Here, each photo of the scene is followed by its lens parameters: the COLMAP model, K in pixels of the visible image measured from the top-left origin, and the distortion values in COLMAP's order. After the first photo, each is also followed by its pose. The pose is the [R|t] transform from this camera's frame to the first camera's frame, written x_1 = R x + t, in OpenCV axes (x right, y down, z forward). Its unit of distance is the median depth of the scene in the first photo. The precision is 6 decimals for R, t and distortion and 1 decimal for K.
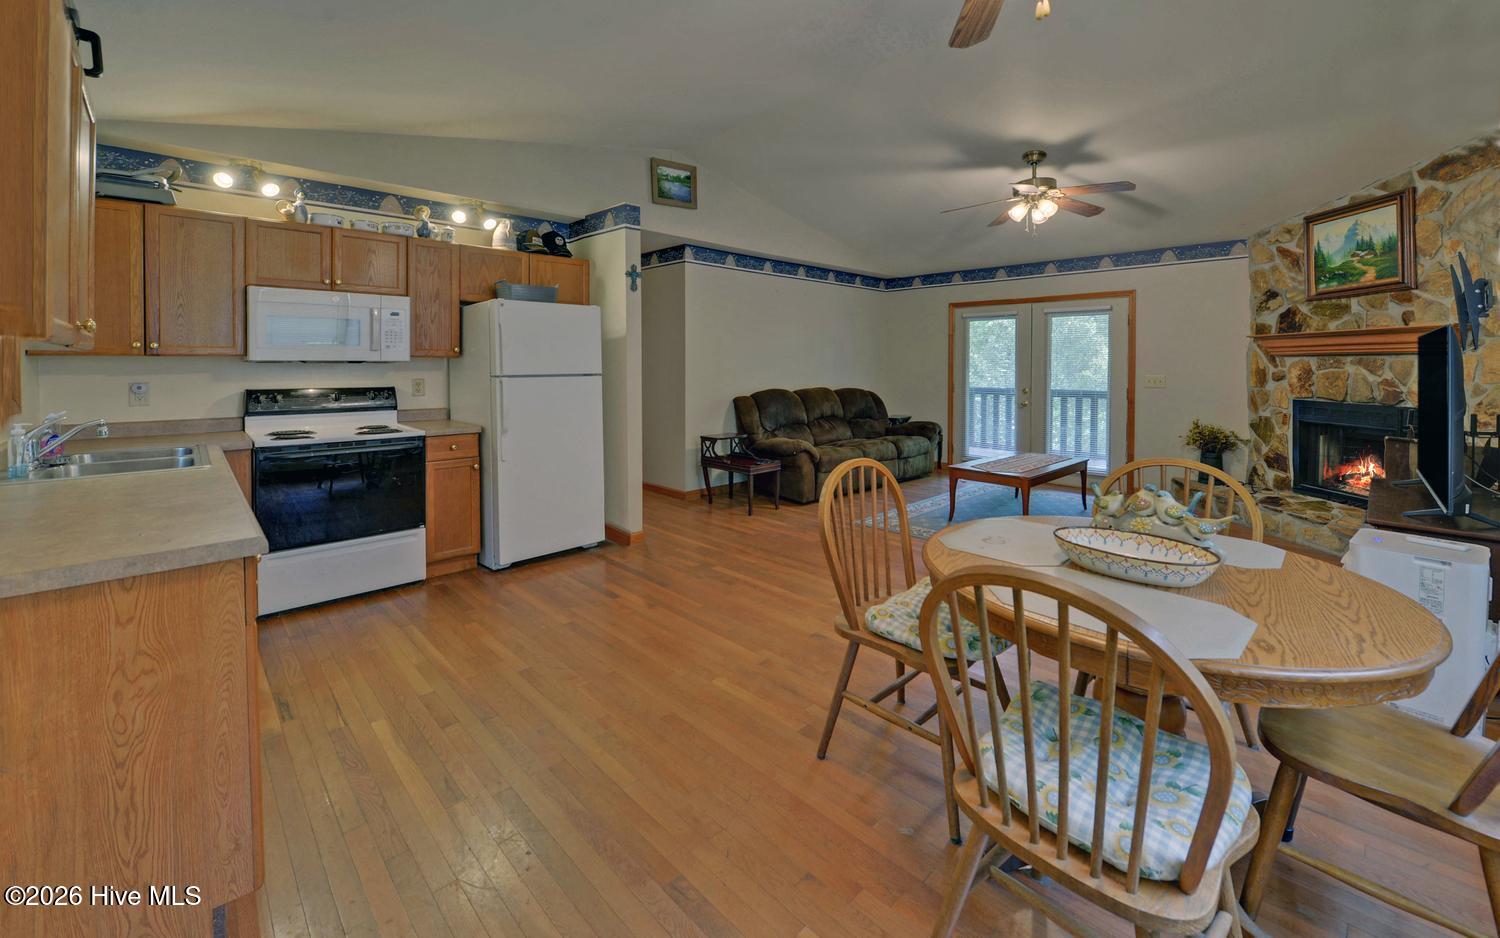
lens RADIAL K [[592.3, 0, 749.3], [0, 592.3, 388.7], [0, 0, 1]] dist [-0.016394, -0.003315]
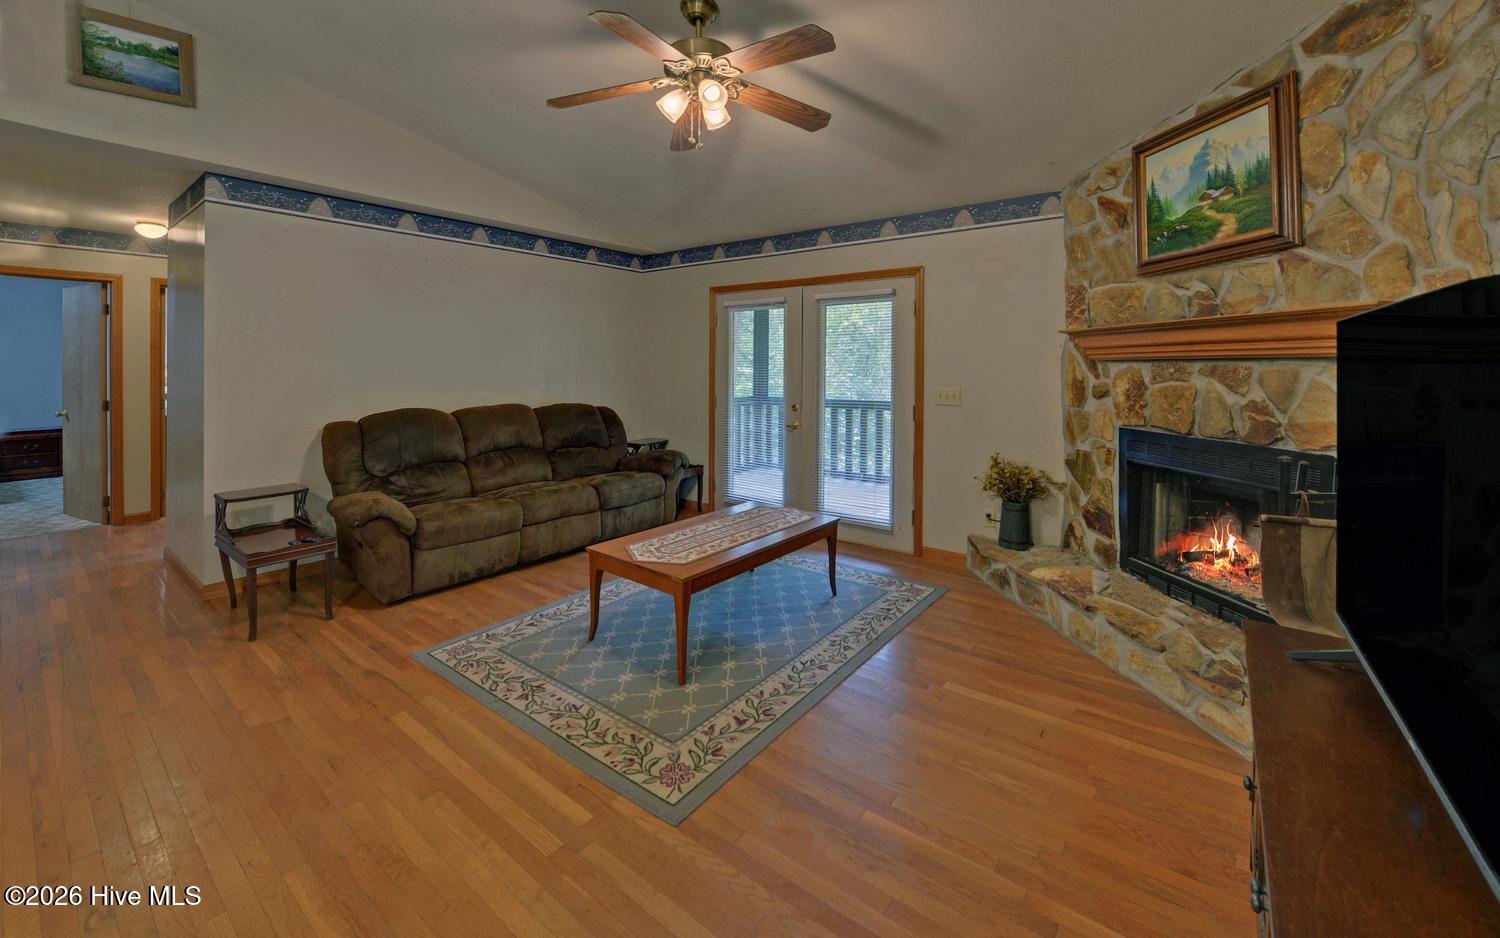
lens RADIAL K [[586.3, 0, 745.0], [0, 586.3, 390.8], [0, 0, 1]] dist [-0.031327, -0.000323]
pose [[0.988653, -0.003466, 0.150180, 0.408495], [0.003331, 0.999994, 0.001152, -0.024333], [-0.150183, -0.000639, 0.988658, 0.408678]]
